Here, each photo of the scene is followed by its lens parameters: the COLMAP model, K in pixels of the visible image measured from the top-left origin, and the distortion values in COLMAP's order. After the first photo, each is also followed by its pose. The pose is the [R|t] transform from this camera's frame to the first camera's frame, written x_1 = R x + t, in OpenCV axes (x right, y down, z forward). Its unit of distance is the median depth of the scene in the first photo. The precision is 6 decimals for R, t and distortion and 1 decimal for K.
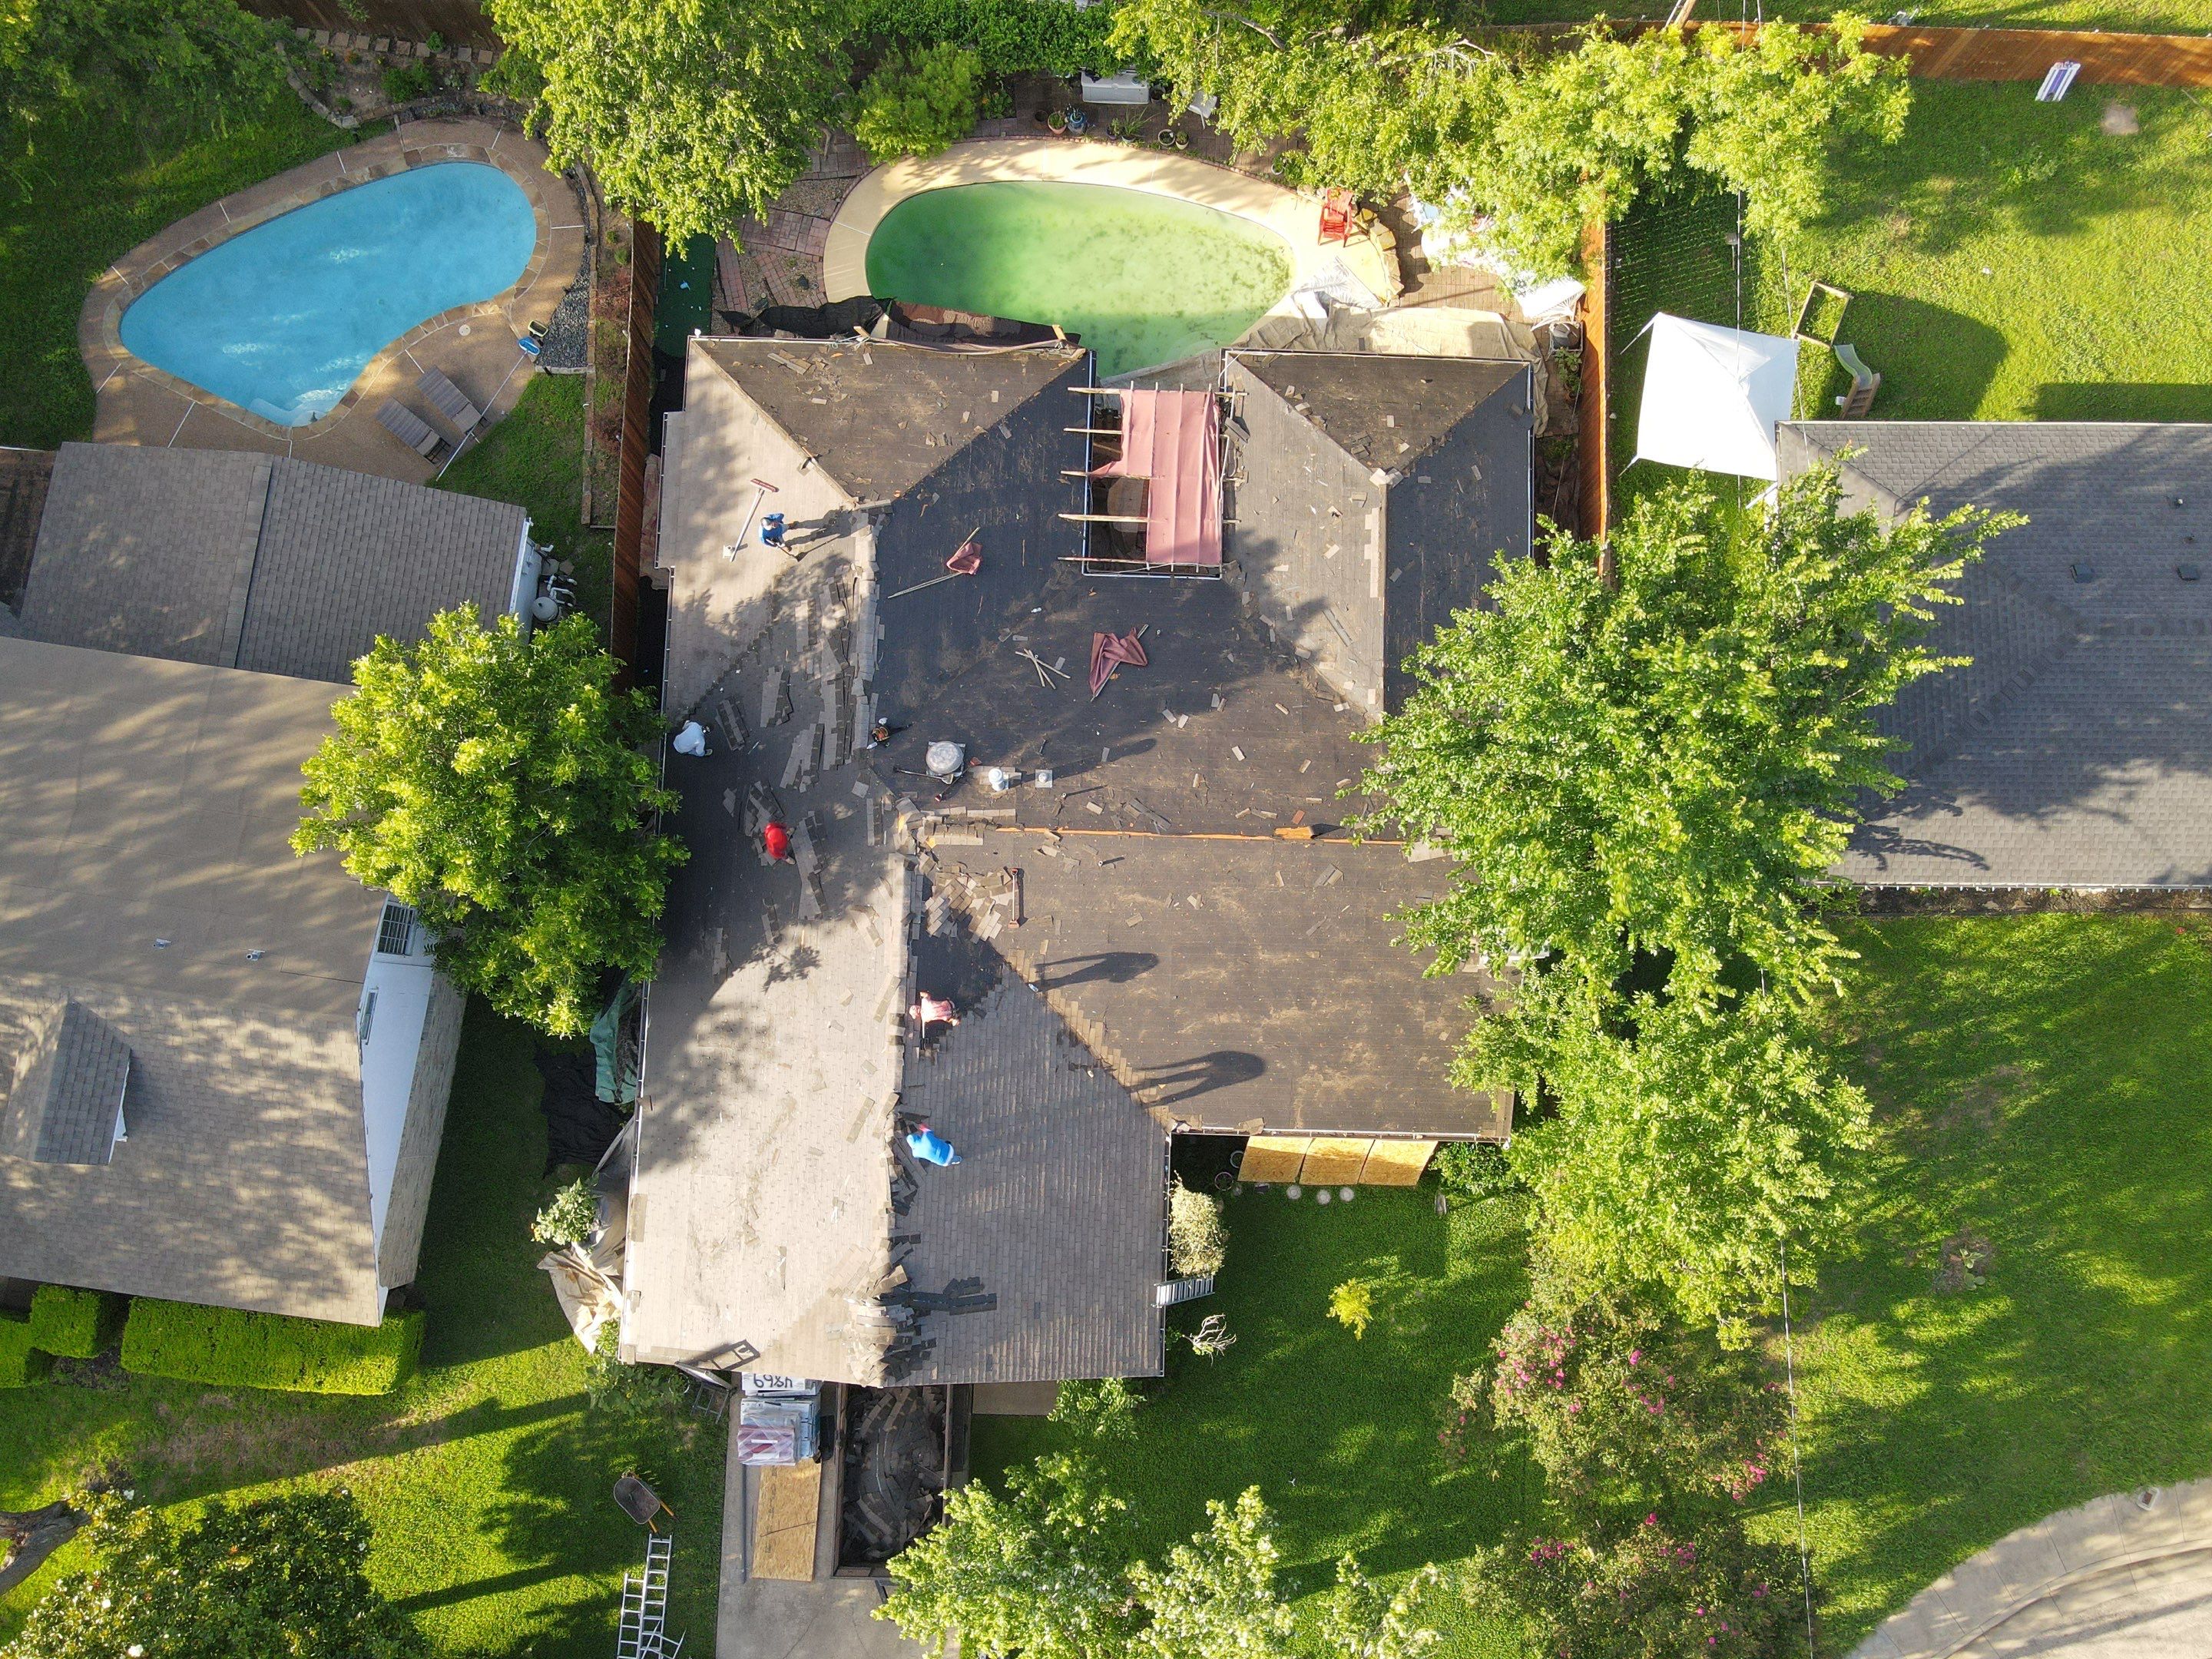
lens RADIAL K [[1632.0, 0, 1111.1], [0, 1632.0, 841.5], [0, 0, 1]] dist [0.001036, 0.024625]
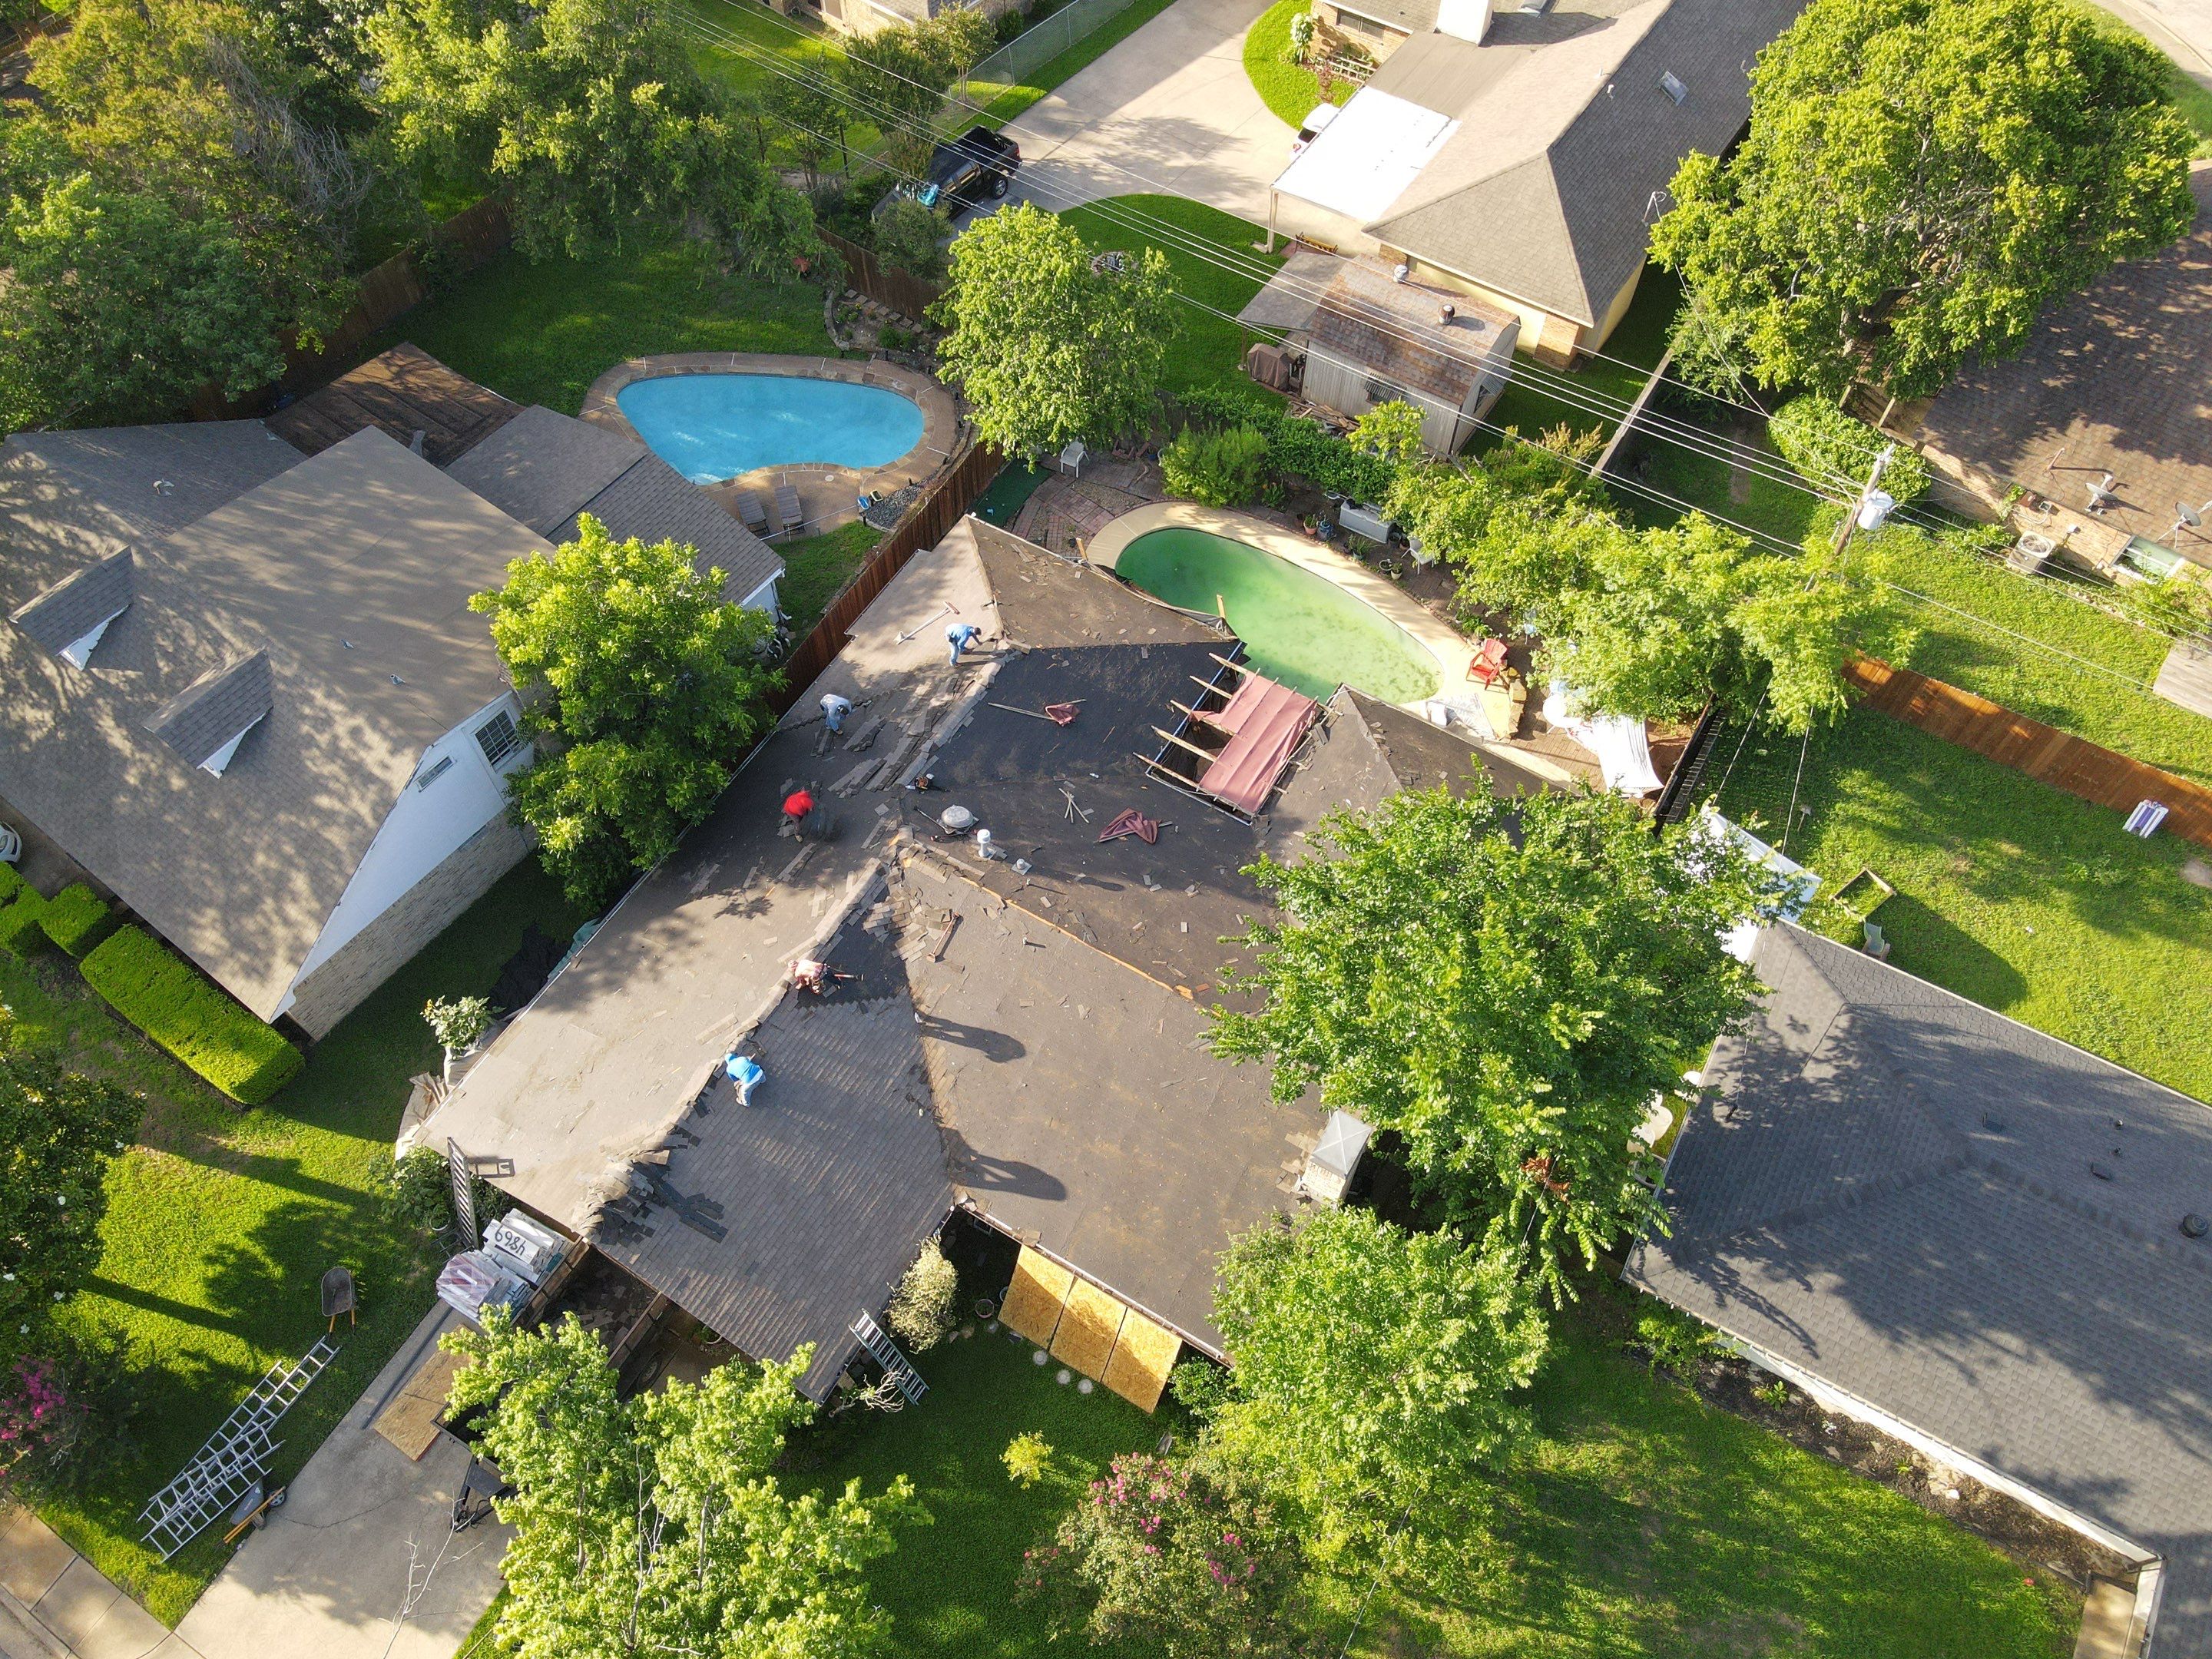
lens RADIAL K [[1632.0, 0, 1103.9], [0, 1632.0, 813.5], [0, 0, 1]] dist [0.001036, 0.024625]
pose [[0.873129, 0.409289, -0.264817, 0.277797], [-0.483996, 0.792727, -0.370582, 0.306401], [0.058252, 0.451736, 0.890248, -0.027219]]
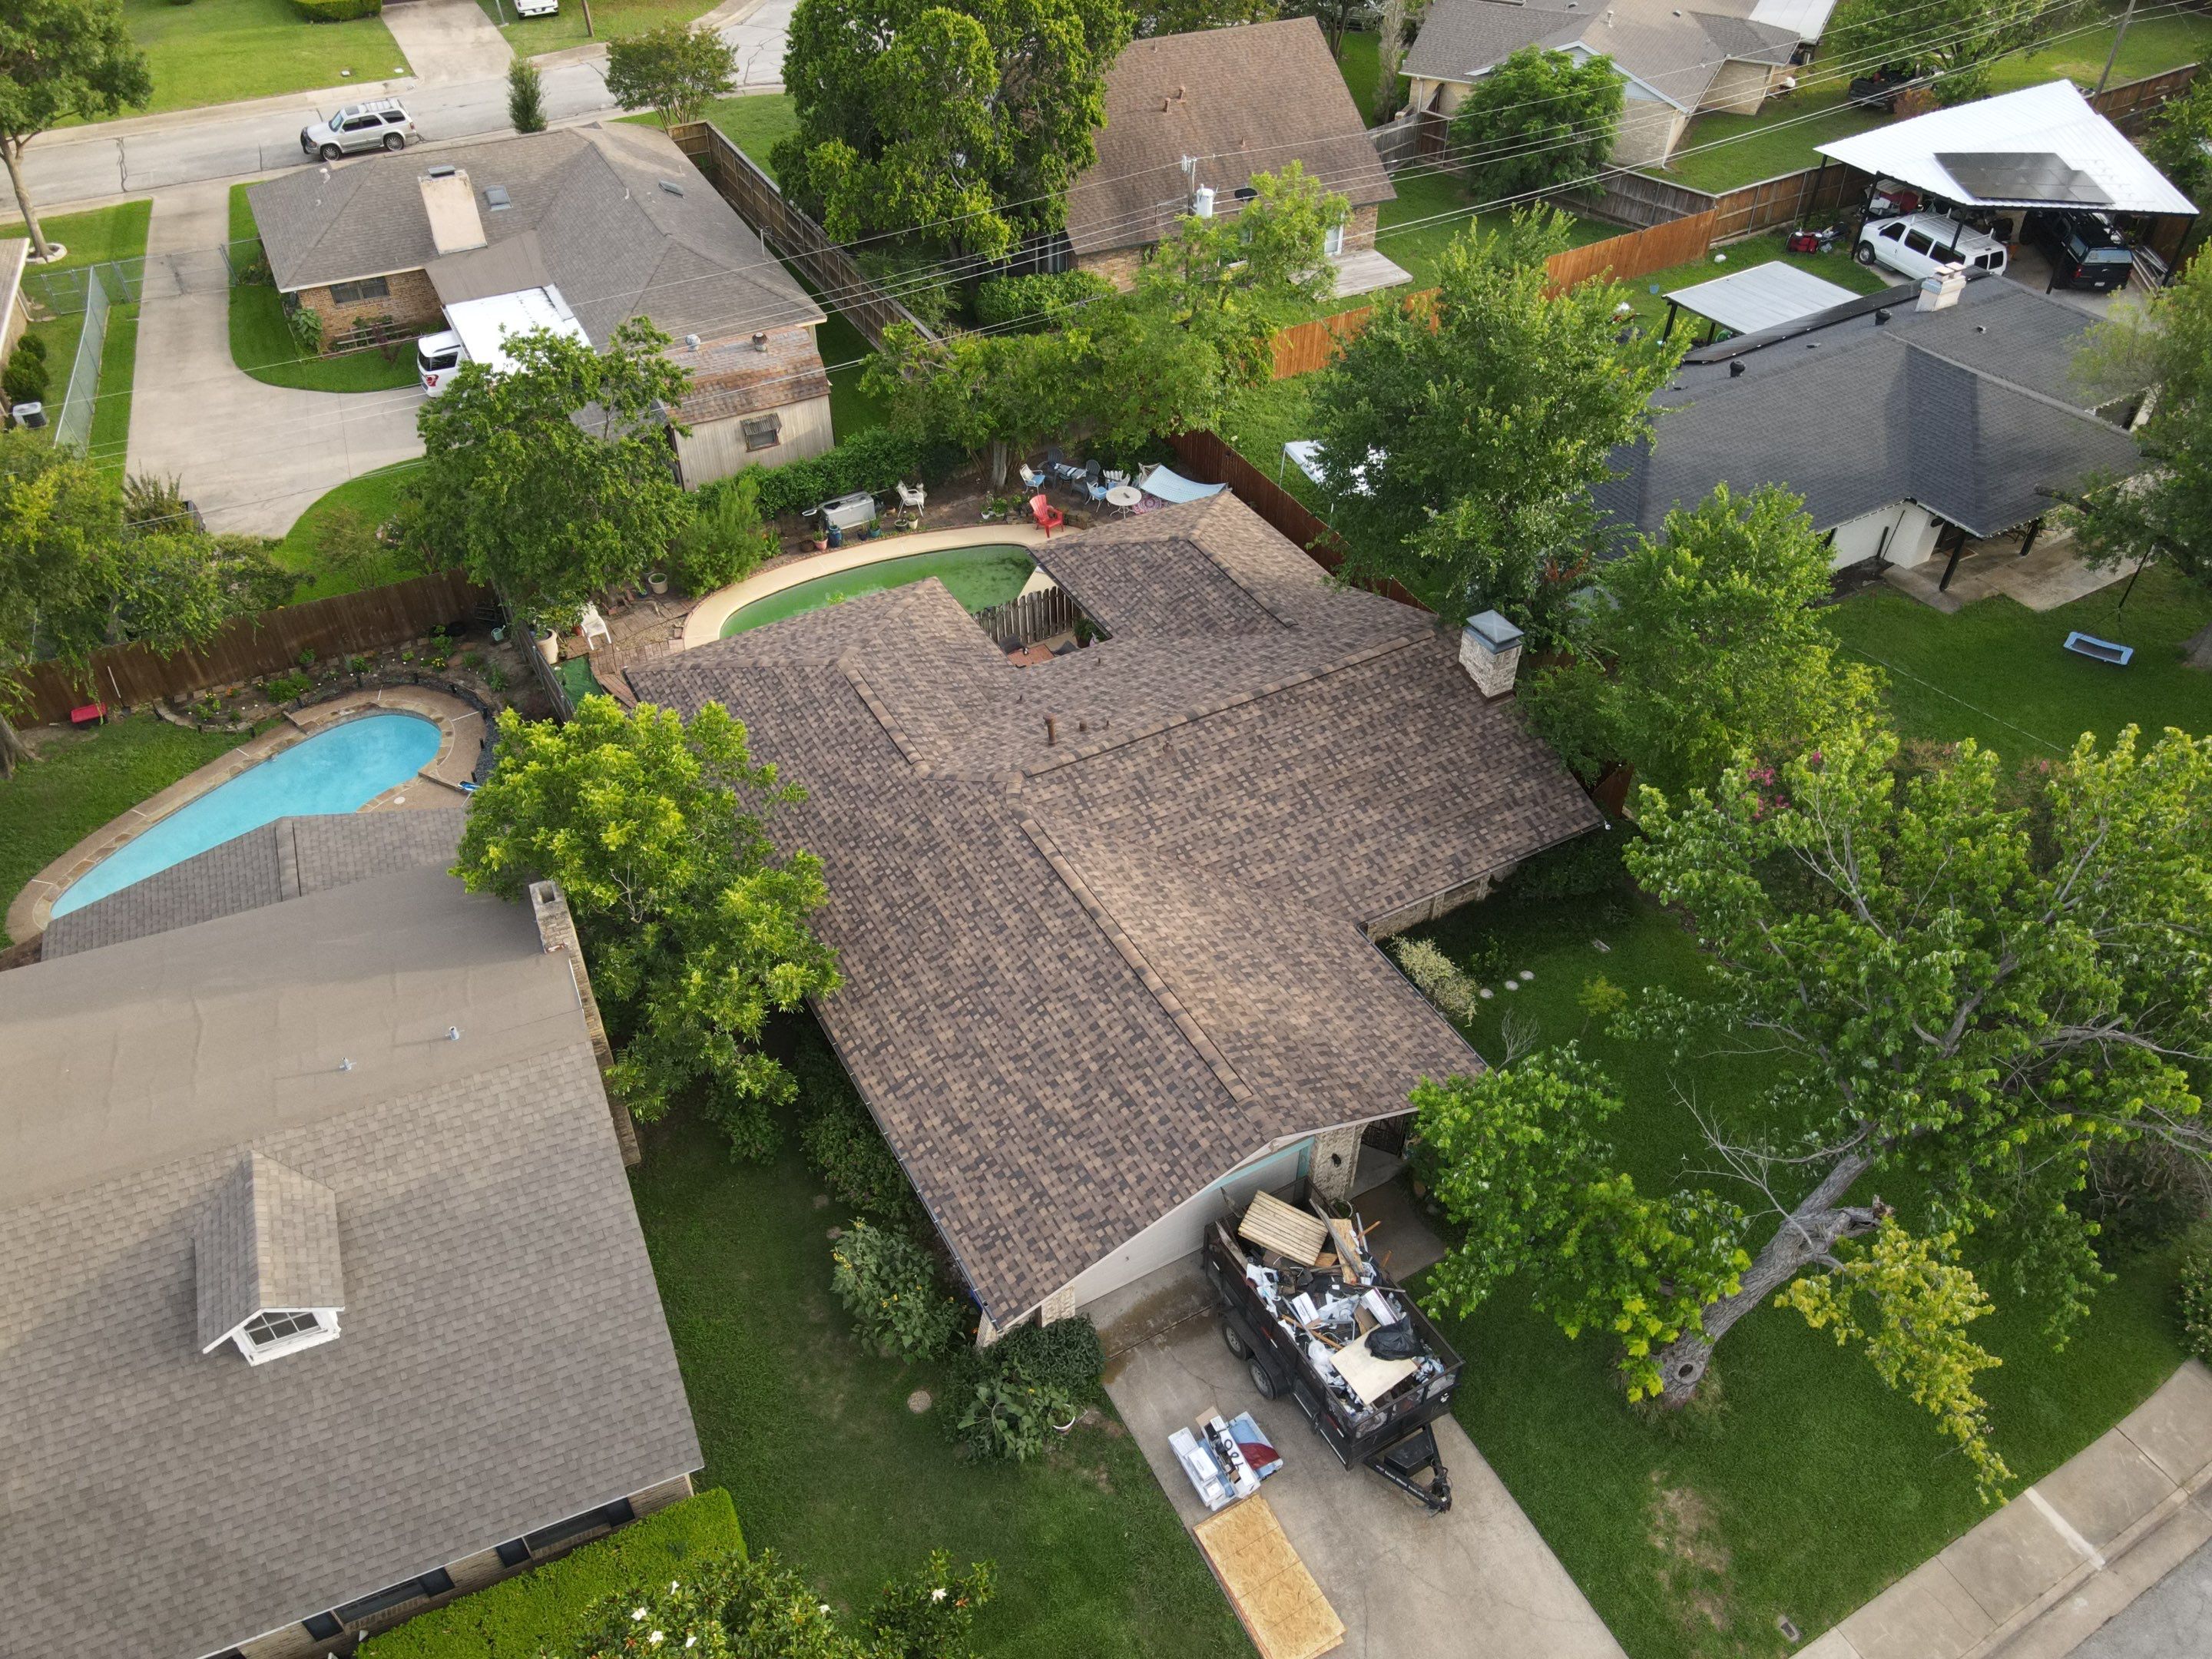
lens RADIAL K [[1632.0, 0, 1110.7], [0, 1632.0, 827.7], [0, 0, 1]] dist [0.001036, 0.024625]
pose [[0.855367, -0.347636, 0.384052, -0.463551], [0.514712, 0.654026, -0.554365, 0.616396], [-0.058463, 0.671862, 0.738365, 0.197297]]
